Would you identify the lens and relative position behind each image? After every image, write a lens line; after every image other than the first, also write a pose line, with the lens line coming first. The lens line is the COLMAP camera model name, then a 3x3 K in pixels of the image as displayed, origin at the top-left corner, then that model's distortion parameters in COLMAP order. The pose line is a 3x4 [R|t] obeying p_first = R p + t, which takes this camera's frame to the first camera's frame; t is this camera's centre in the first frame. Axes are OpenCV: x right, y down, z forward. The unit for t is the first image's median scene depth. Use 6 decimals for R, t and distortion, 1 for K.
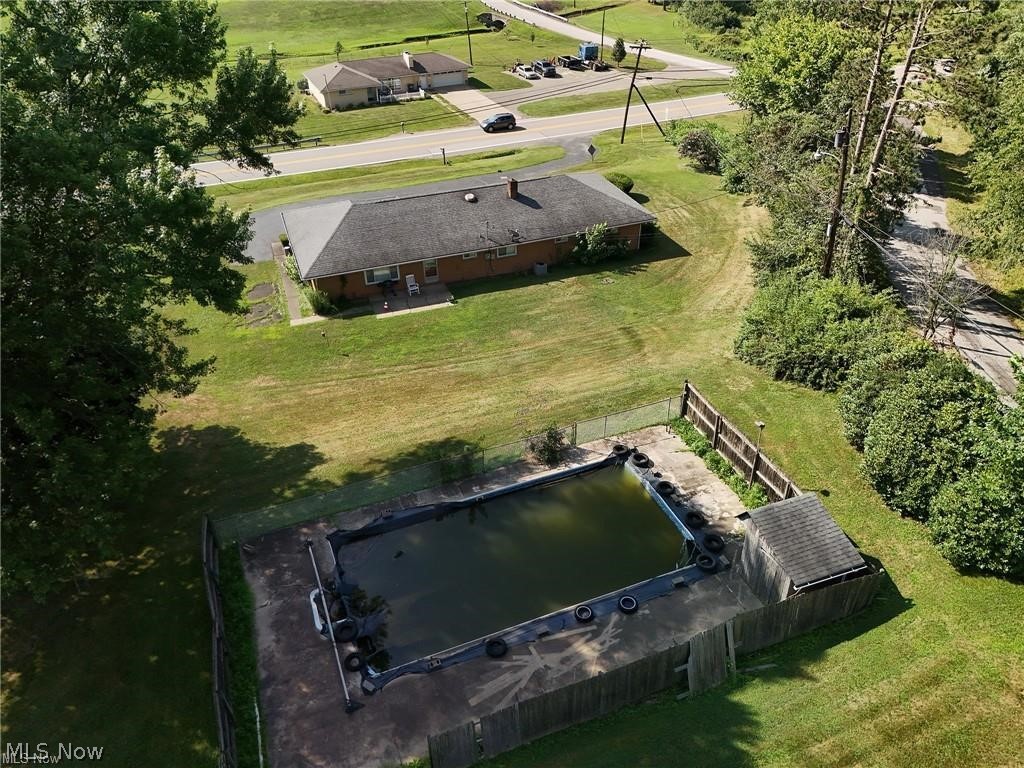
lens RADIAL K [[751.1, 0, 512.0], [0, 751.1, 384.0], [0, 0, 1]] dist [0.091615, -0.110263]
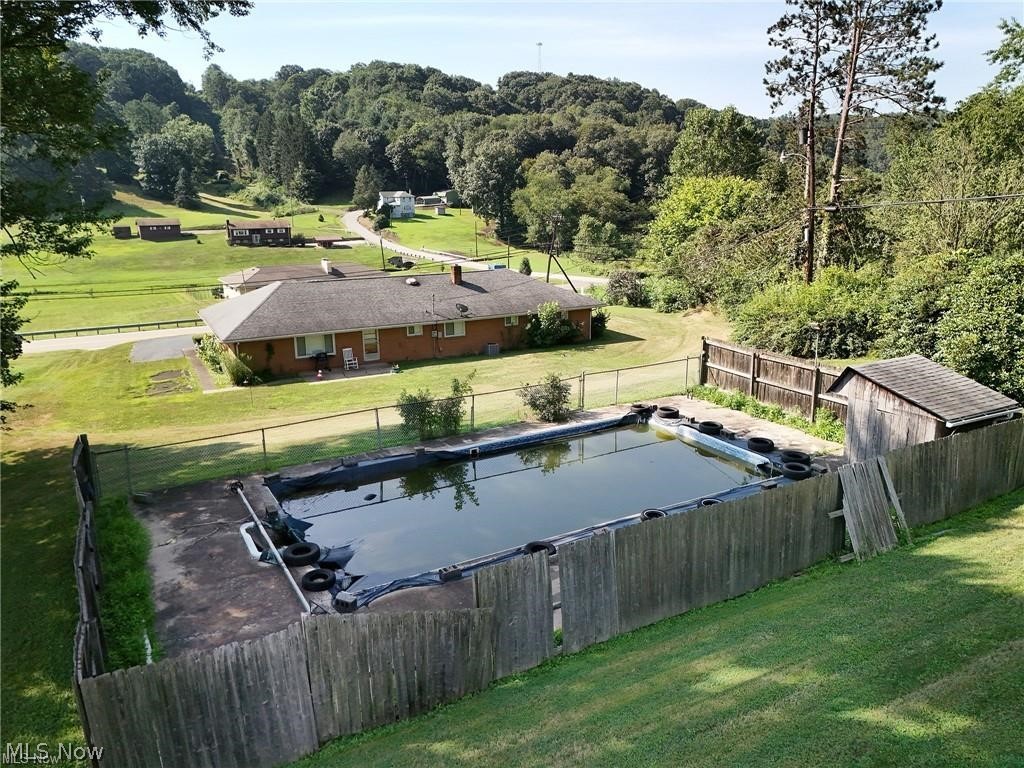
lens RADIAL K [[751.1, 0, 512.0], [0, 751.1, 384.0], [0, 0, 1]] dist [0.091615, -0.110263]
pose [[0.991011, -0.027072, 0.131010, -0.068747], [0.070611, 0.937633, -0.340379, 0.235312], [-0.113625, 0.346571, 0.931117, 0.189830]]
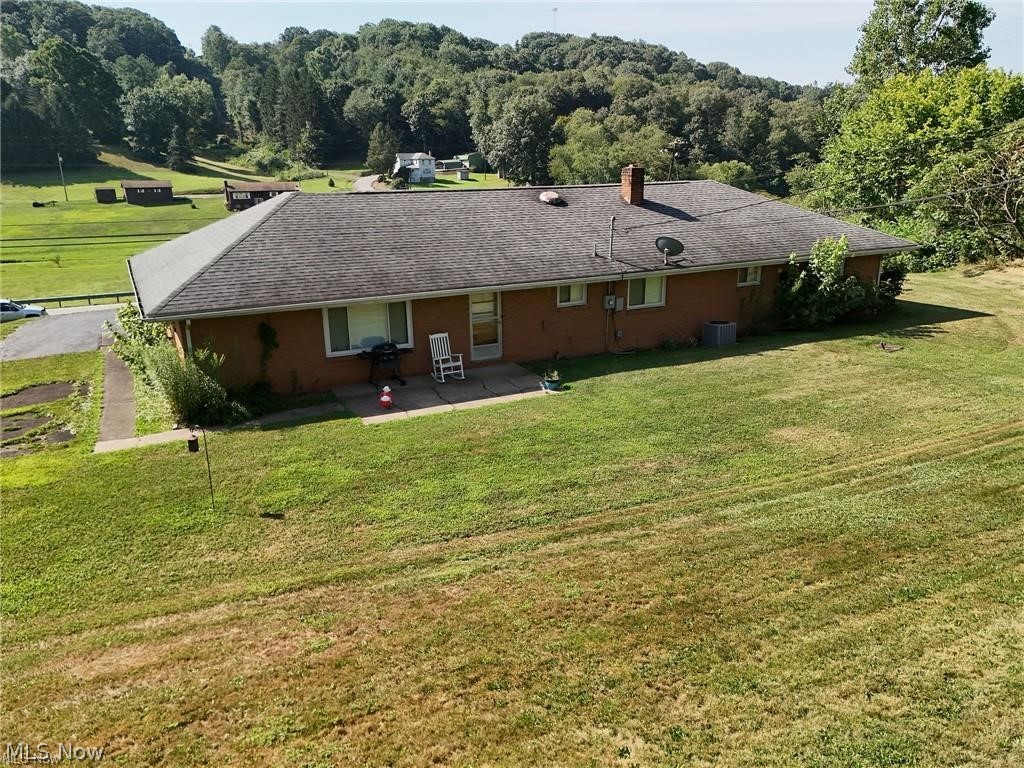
lens RADIAL K [[752.1, 0, 512.0], [0, 752.1, 384.0], [0, 0, 1]] dist [0.070488, -0.067869]
pose [[0.992023, -0.029288, 0.122607, -0.165073], [0.067034, 0.946276, -0.316336, 0.009990], [-0.106756, 0.322032, 0.940691, 0.709123]]
